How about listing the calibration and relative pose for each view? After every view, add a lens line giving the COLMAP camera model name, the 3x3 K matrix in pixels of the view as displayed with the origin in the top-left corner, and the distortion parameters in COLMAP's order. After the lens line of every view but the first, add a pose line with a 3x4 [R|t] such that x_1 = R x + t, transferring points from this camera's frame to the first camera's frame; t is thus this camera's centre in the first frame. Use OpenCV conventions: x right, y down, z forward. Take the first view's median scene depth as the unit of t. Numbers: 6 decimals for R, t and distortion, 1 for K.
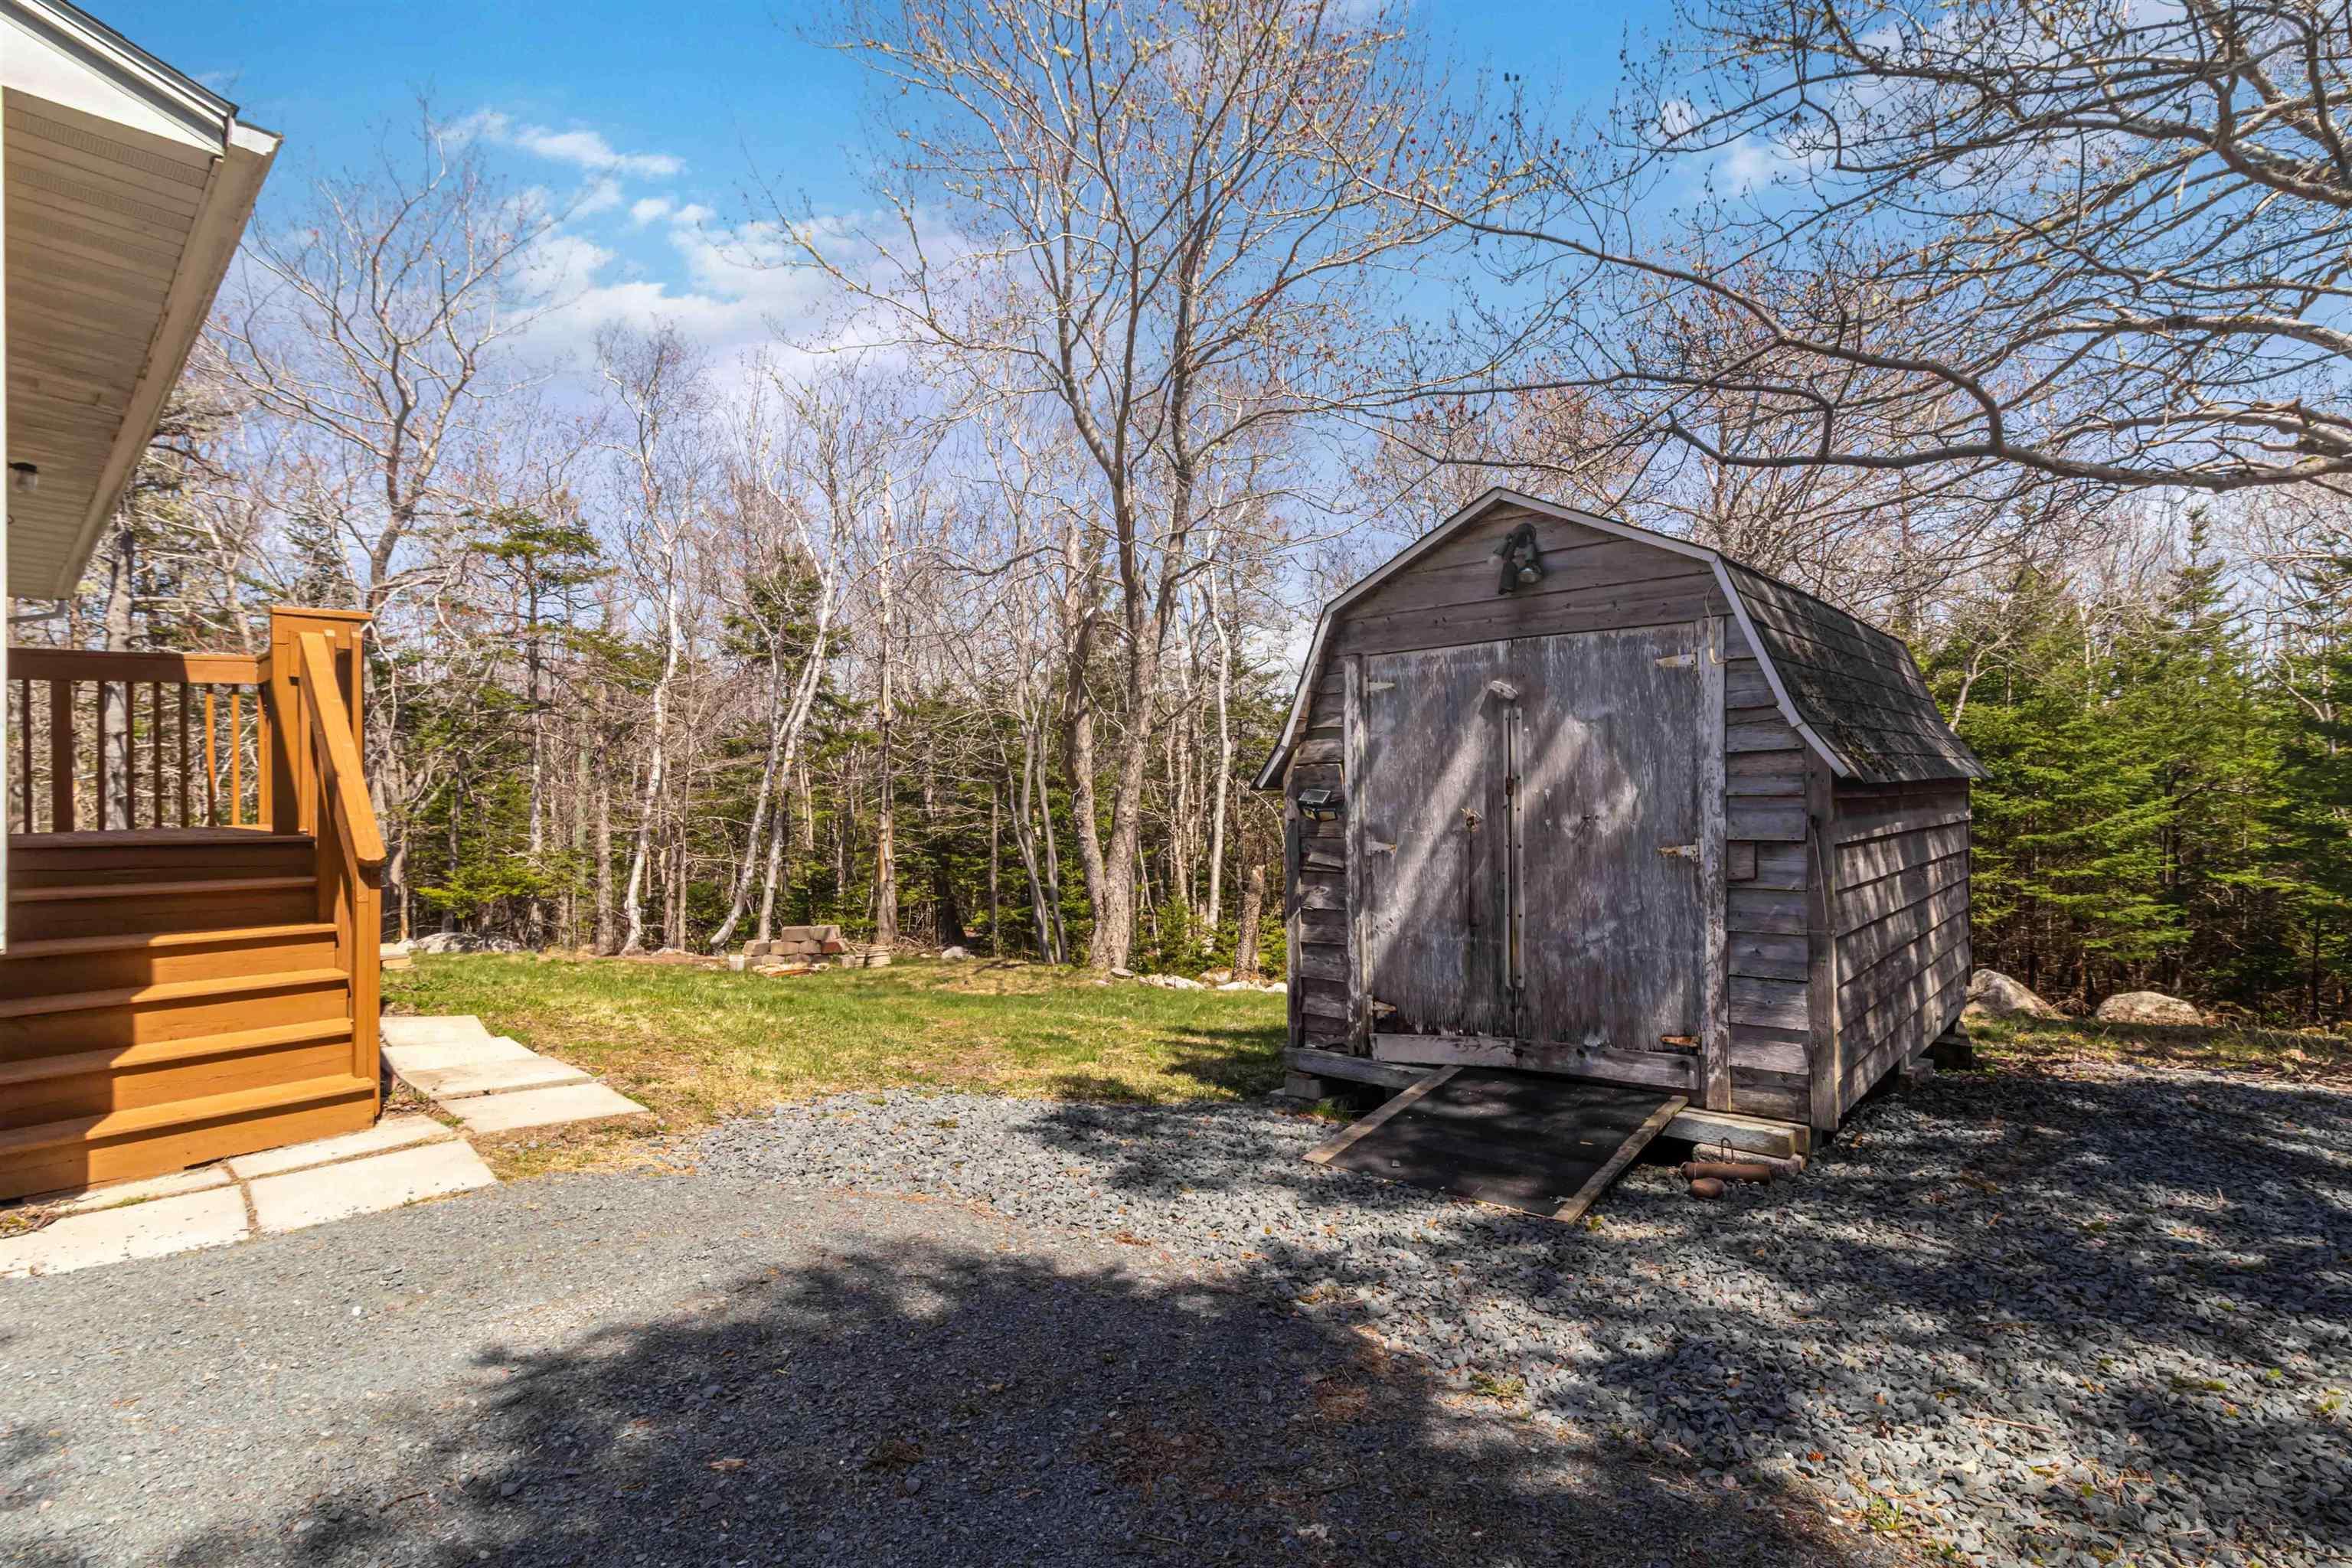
lens RADIAL K [[1069.5, 0, 1167.6], [0, 1069.5, 795.6], [0, 0, 1]] dist [0.002369, -0.000318]
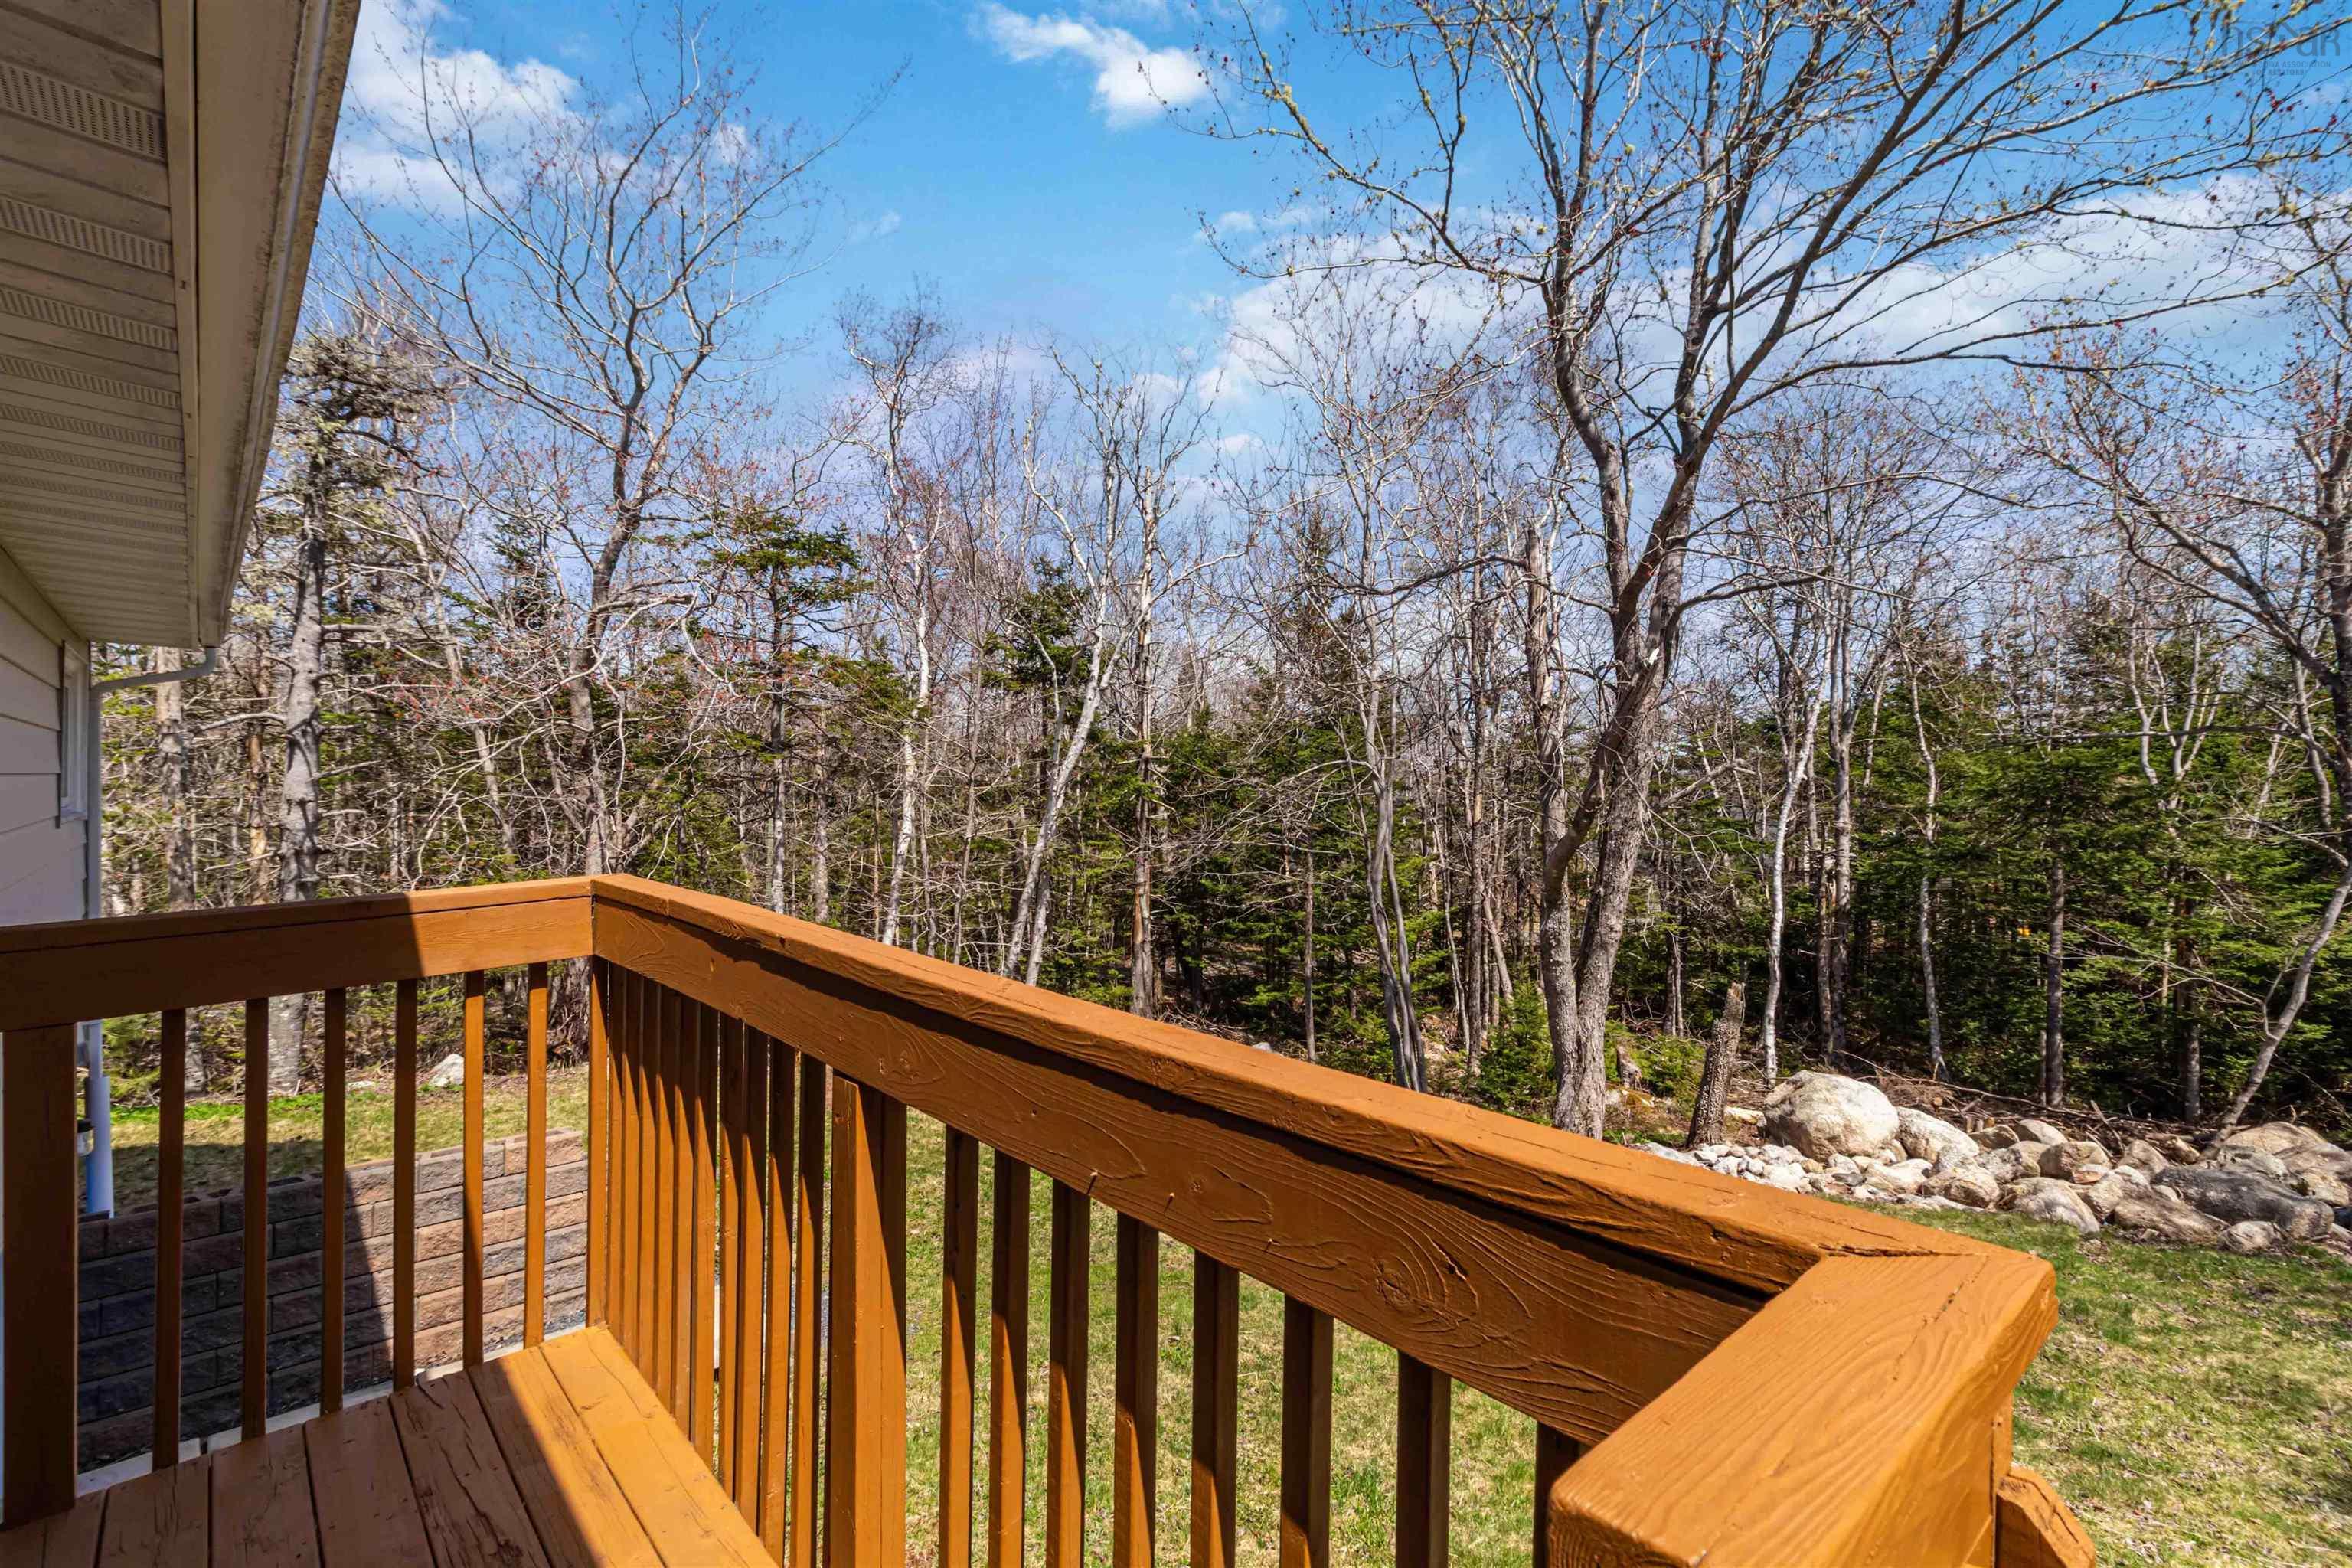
lens RADIAL K [[995.2, 0, 1176.0], [0, 995.2, 784.0], [0, 0, 1]] dist [-0.000699, 0.000051]
pose [[0.997785, 0.014100, -0.065011, -0.244237], [-0.014127, 0.999900, 0.000040, -0.063723], [0.065005, 0.000878, 0.997885, 0.261315]]
